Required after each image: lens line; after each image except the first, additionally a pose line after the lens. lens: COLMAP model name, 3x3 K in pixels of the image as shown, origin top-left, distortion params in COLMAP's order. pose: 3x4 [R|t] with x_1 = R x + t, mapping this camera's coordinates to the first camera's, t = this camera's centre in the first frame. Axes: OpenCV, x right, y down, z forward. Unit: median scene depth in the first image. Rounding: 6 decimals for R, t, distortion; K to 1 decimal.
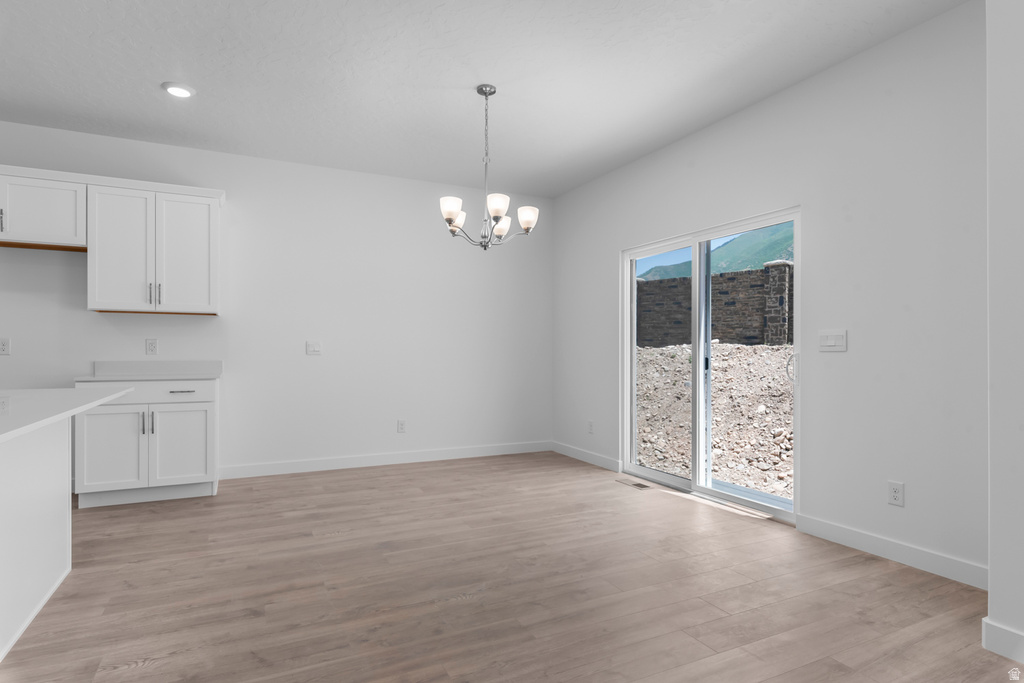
lens RADIAL K [[558.2, 0, 510.7], [0, 558.2, 351.1], [0, 0, 1]] dist [-0.000866, 0.001017]
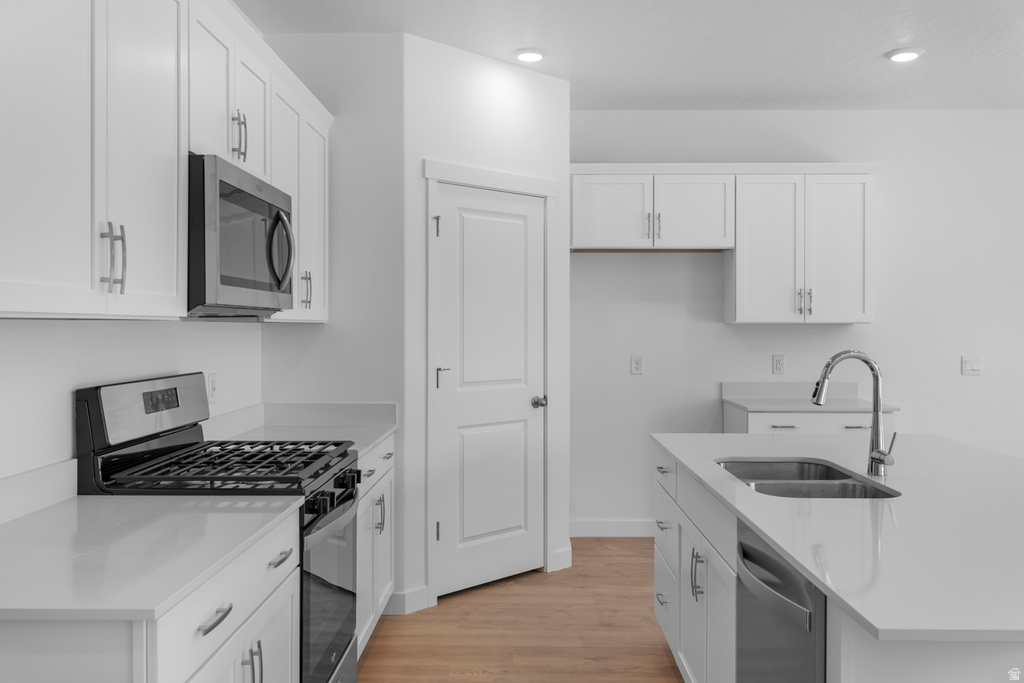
lens RADIAL K [[868.2, 0, 518.2], [0, 868.2, 332.4], [0, 0, 1]] dist [-0.012803, -0.008323]
pose [[0.891559, -0.000156, -0.452904, -0.511052], [0.001862, 0.999993, 0.003321, -0.073388], [0.452901, -0.003805, 0.891553, -0.348390]]
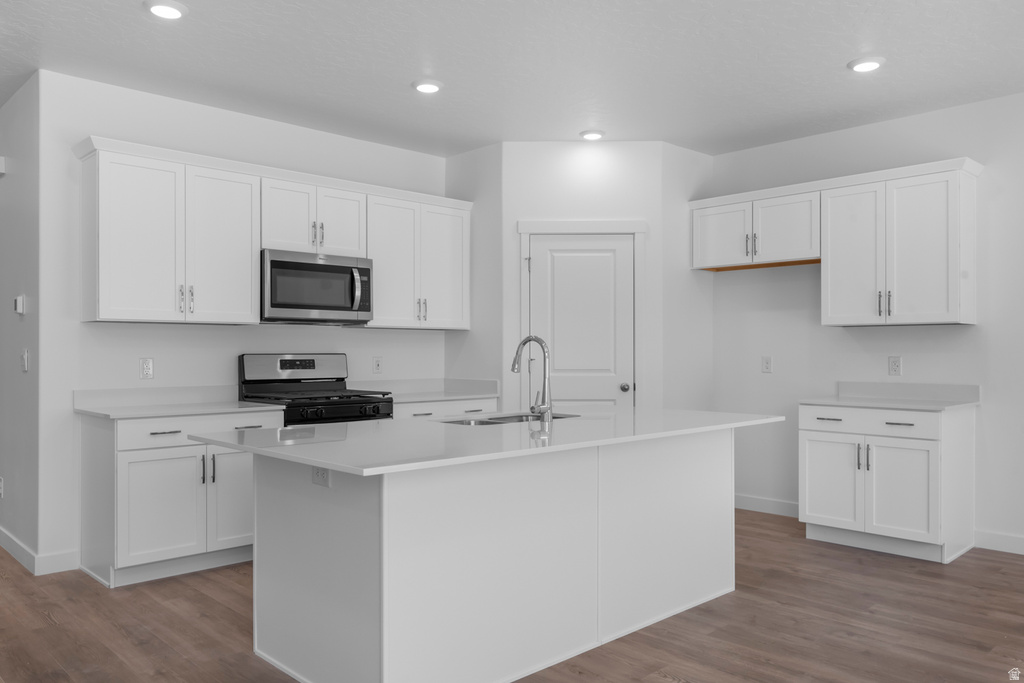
lens RADIAL K [[767.4, 0, 510.9], [0, 767.4, 352.3], [0, 0, 1]] dist [0.002355, -0.003093]
pose [[0.307497, -0.001102, -0.951549, 0.327742], [-0.000784, 0.999999, -0.001412, -0.032124], [0.951549, 0.001181, 0.307495, 0.134841]]
